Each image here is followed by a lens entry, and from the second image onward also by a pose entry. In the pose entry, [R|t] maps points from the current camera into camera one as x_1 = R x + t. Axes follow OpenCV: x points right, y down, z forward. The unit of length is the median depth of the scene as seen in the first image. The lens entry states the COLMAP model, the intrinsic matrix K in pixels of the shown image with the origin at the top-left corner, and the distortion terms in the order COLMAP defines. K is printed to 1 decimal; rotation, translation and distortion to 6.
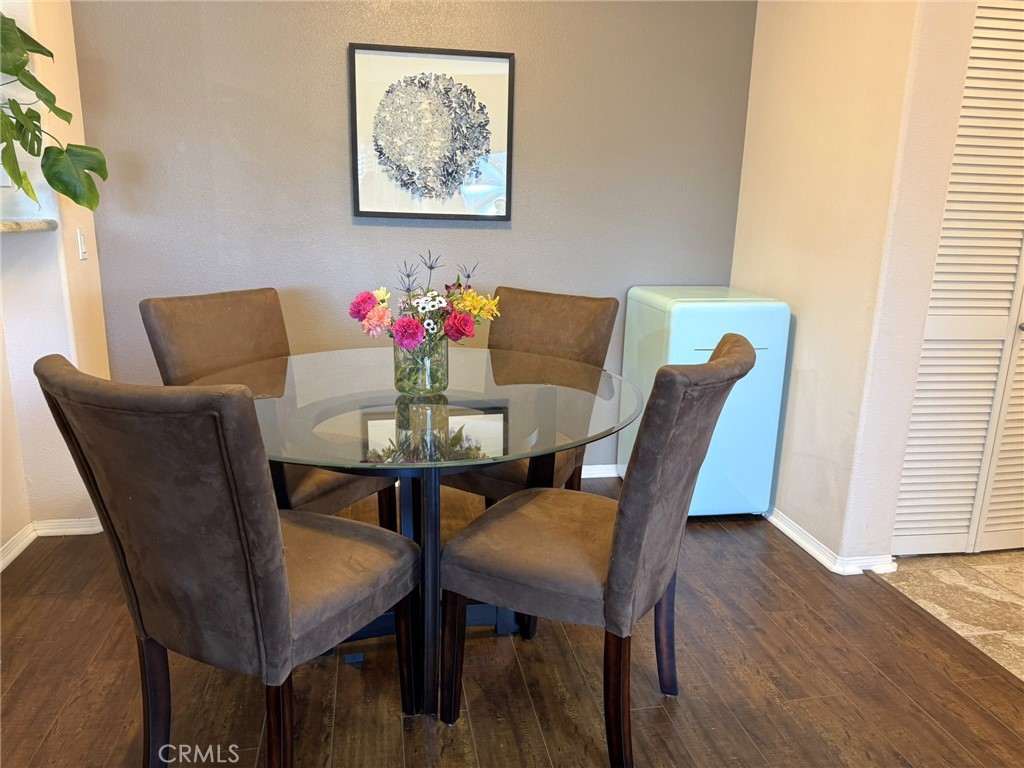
lens RADIAL K [[742.7, 0, 513.6], [0, 742.7, 394.1], [0, 0, 1]] dist [0.001543, -0.002974]
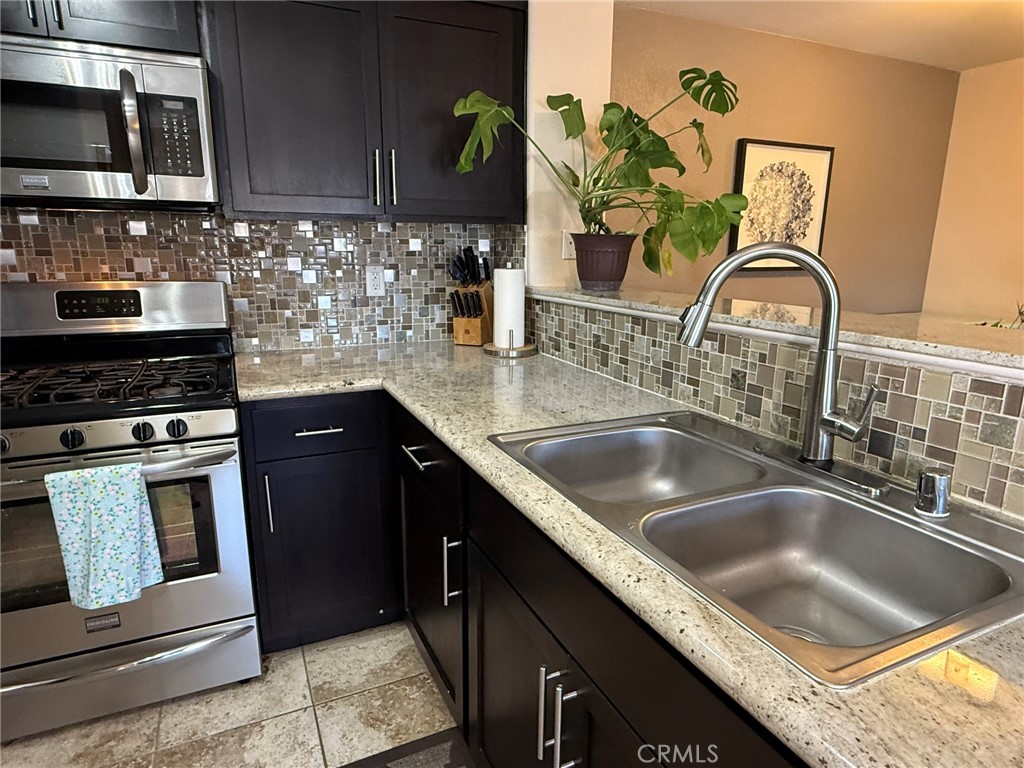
lens RADIAL K [[604.9, 0, 506.5], [0, 604.9, 388.5], [0, 0, 1]] dist [0.000067, 0.000961]
pose [[0.970334, -0.076316, 0.229409, -0.858328], [0.078907, 0.996880, -0.002128, -0.065360], [-0.228531, 0.020167, 0.973328, 0.072610]]
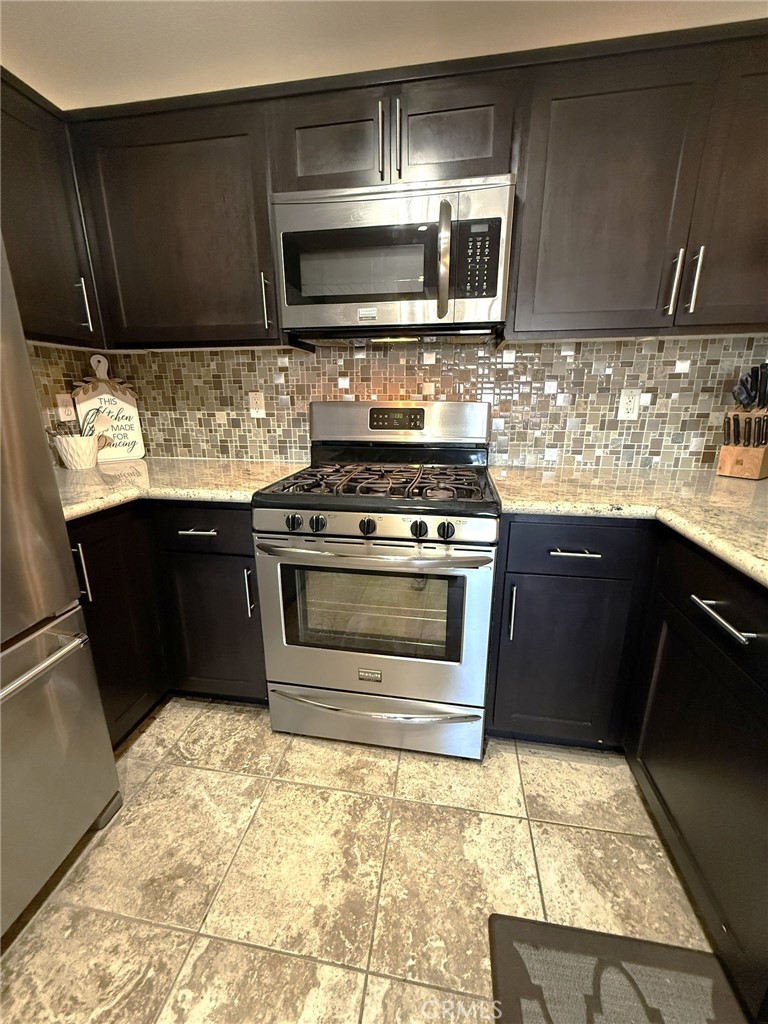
lens RADIAL K [[408.6, 0, 383.0], [0, 408.6, 509.4], [0, 0, 1]] dist [0.001996, 0.000213]
pose [[0.937256, 0.060760, -0.343307, -0.944457], [-0.054666, 0.998128, 0.027410, -0.081935], [0.344330, -0.006923, 0.938823, 0.271682]]
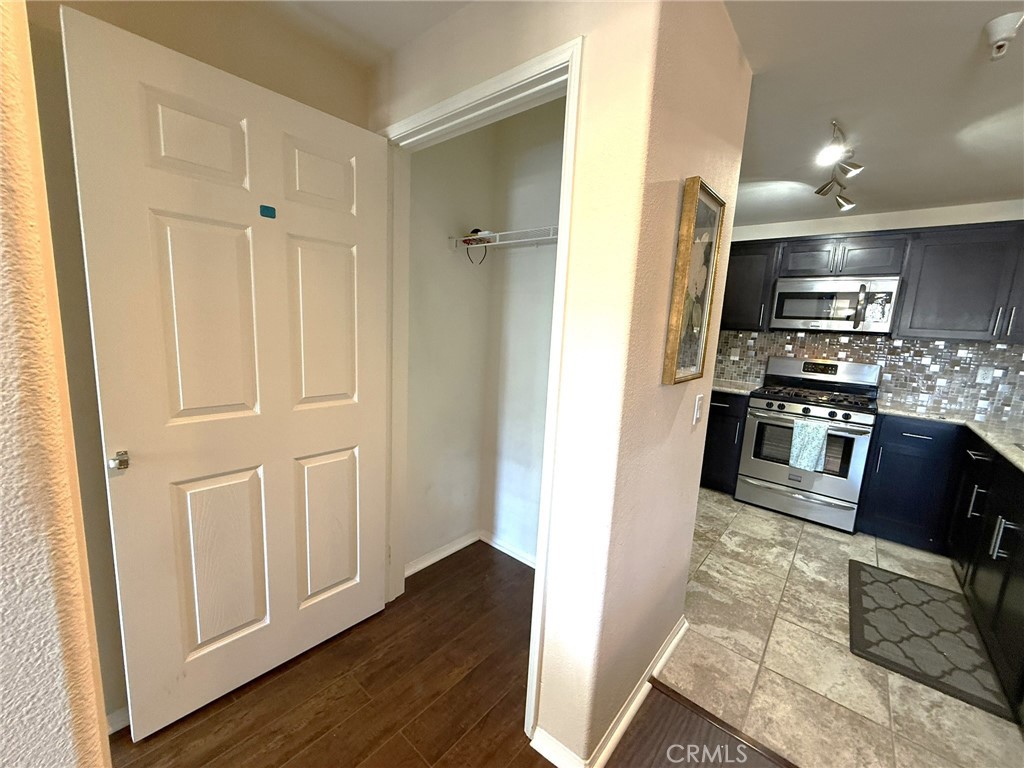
lens RADIAL K [[408.6, 0, 512.0], [0, 408.6, 384.0], [0, 0, 1]] dist [0.001996, 0.000213]
pose [[0.627673, 0.123018, -0.768695, -0.786901], [-0.225732, 0.973773, -0.028482, 0.075077], [0.745031, 0.191396, 0.638980, -0.543620]]
